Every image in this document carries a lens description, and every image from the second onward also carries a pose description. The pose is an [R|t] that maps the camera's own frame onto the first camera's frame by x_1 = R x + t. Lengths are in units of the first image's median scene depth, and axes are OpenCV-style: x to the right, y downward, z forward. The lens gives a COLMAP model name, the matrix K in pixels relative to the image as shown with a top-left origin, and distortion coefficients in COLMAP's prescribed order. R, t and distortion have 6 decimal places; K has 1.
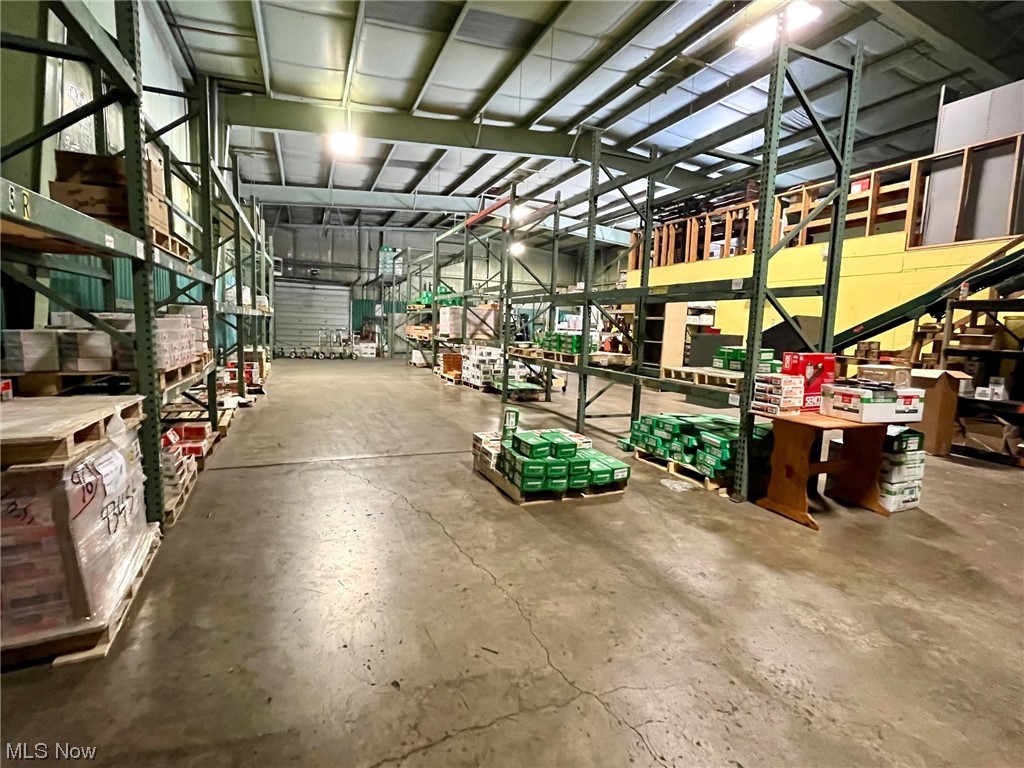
lens RADIAL K [[493.3, 0, 511.7], [0, 493.3, 380.7], [0, 0, 1]] dist [-0.000732, -0.000648]
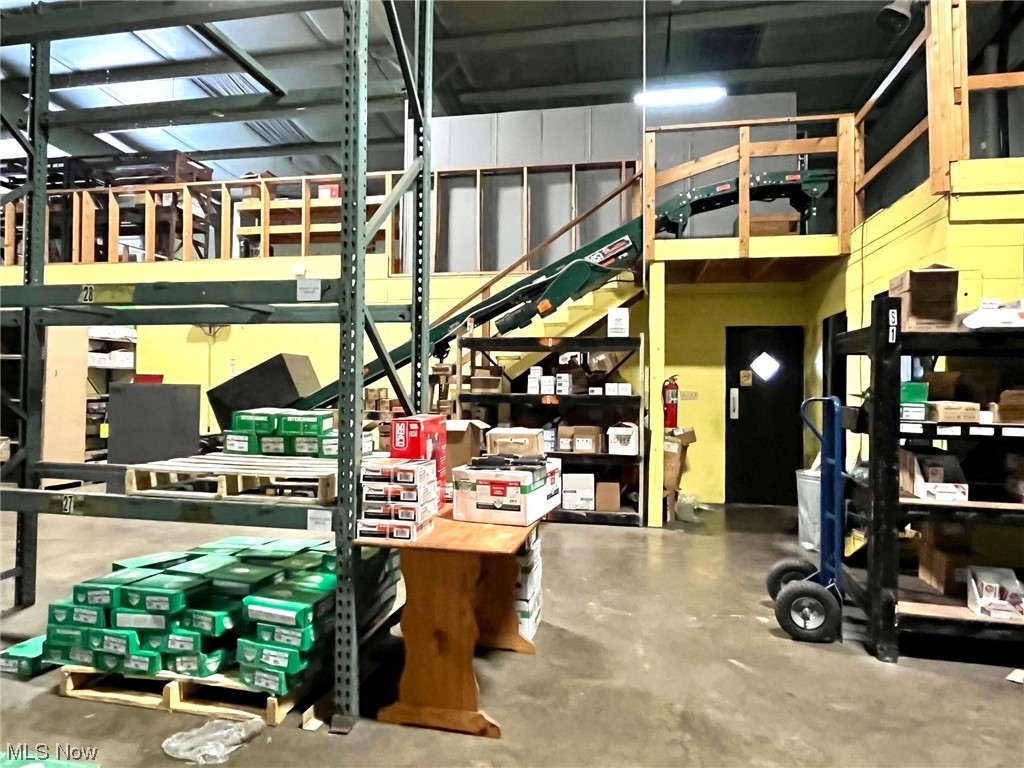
lens RADIAL K [[654.5, 0, 510.0], [0, 654.5, 370.1], [0, 0, 1]] dist [0.005015, -0.001695]
pose [[0.572637, -0.014631, 0.819678, 0.019377], [0.101276, 0.993445, -0.053020, -0.049005], [-0.813529, 0.113375, 0.570365, 0.379260]]
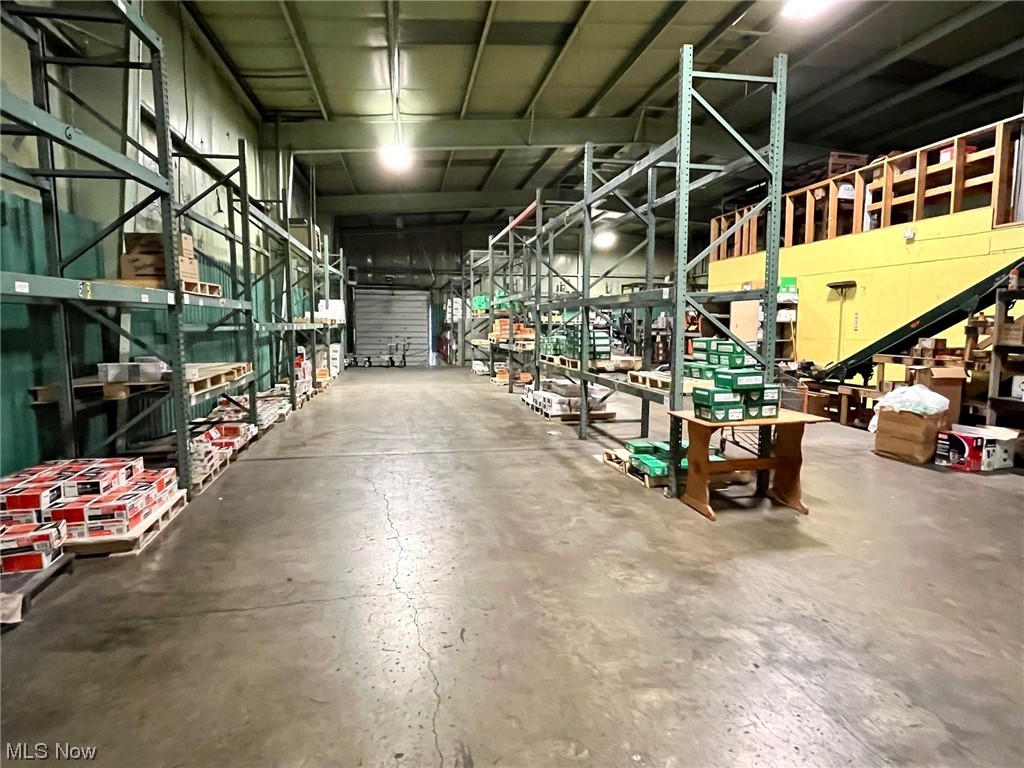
lens RADIAL K [[580.1, 0, 504.4], [0, 580.1, 380.1], [0, 0, 1]] dist [-0.001894, -0.003236]
pose [[0.974743, -0.013105, -0.222944, 0.335652], [0.009177, 0.999784, -0.018648, 0.010521], [0.223140, 0.016131, 0.974653, -0.256179]]
